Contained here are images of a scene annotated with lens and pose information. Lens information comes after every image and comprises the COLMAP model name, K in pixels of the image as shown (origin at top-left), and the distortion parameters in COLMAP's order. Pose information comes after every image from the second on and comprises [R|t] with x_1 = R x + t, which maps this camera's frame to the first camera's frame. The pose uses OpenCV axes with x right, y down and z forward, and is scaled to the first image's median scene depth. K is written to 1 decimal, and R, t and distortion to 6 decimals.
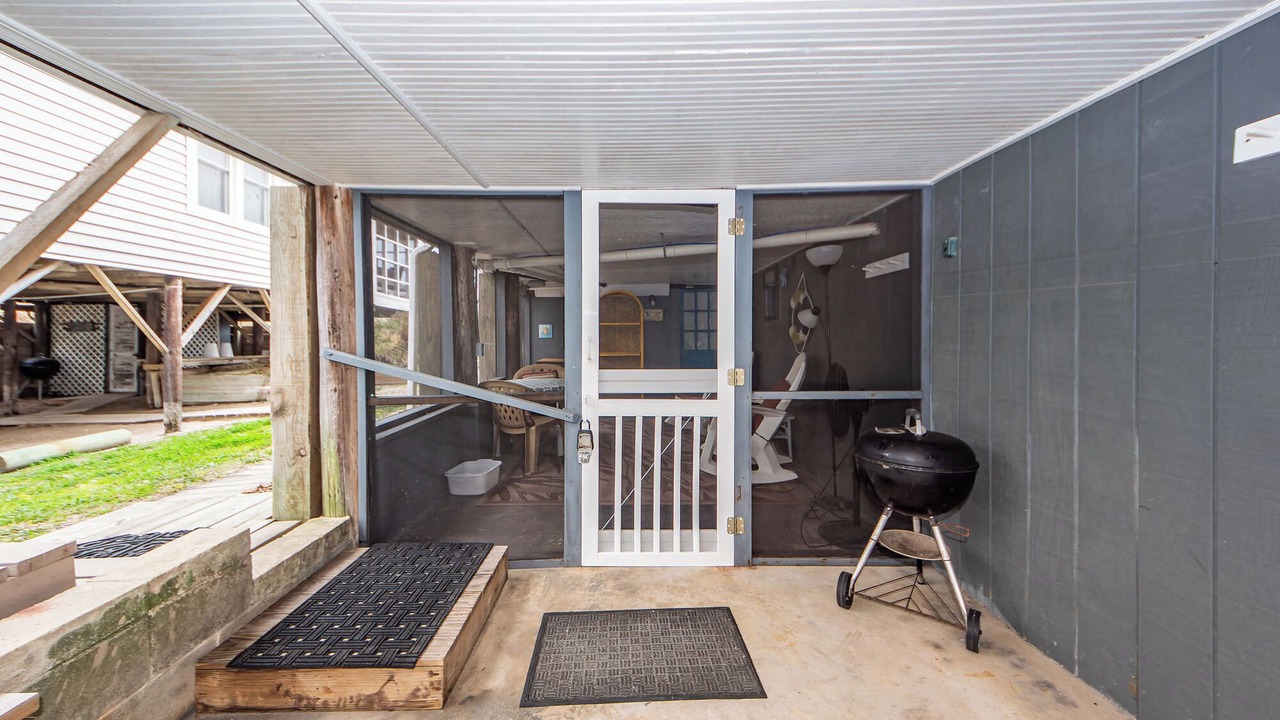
lens RADIAL K [[476.9, 0, 627.2], [0, 476.9, 341.4], [0, 0, 1]] dist [0.016662, -0.000995]
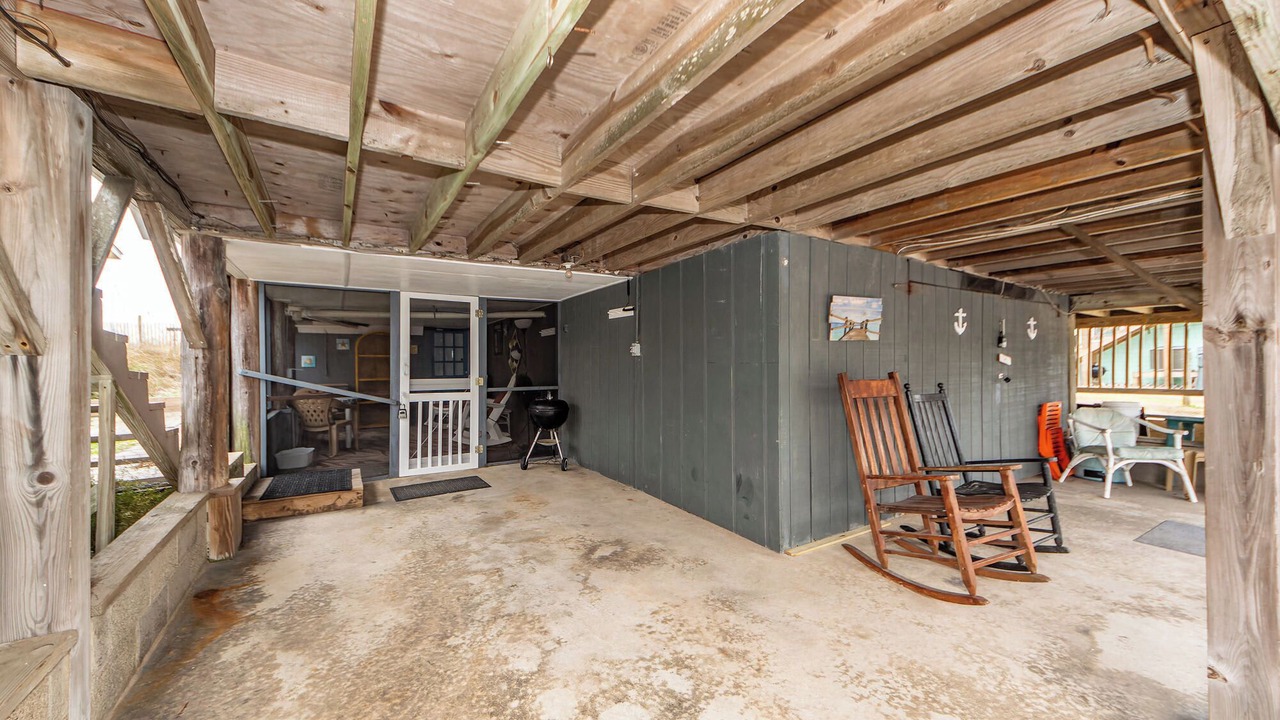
lens RADIAL K [[476.9, 0, 648.6], [0, 476.9, 363.2], [0, 0, 1]] dist [0.016662, -0.000995]
pose [[0.834293, 0.001341, 0.551319, -0.331658], [0.010956, 0.999759, -0.019011, 0.040334], [-0.551212, 0.021901, 0.834078, -1.258851]]
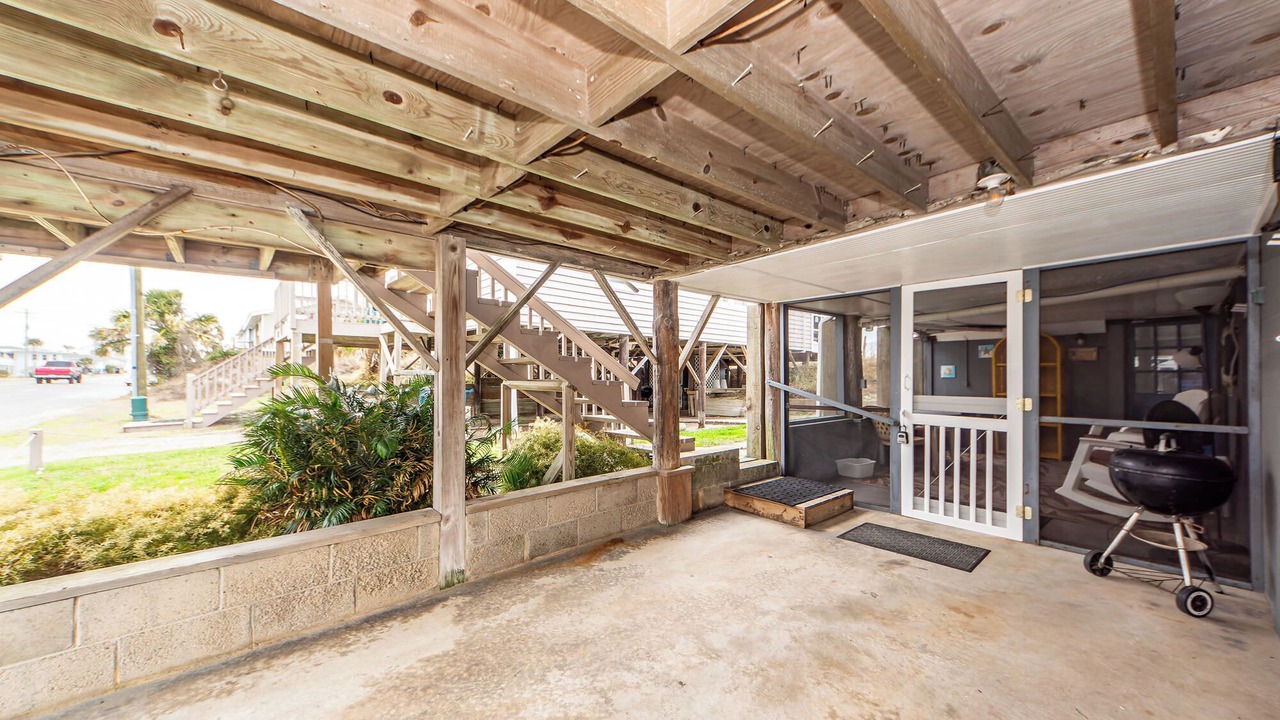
lens RADIAL K [[476.9, 0, 633.9], [0, 476.9, 368.5], [0, 0, 1]] dist [0.016662, -0.000995]
pose [[0.644872, -0.004934, -0.764275, 0.563936], [-0.017516, 0.999621, -0.021233, 0.020476], [0.764090, 0.027080, 0.644541, -0.758311]]
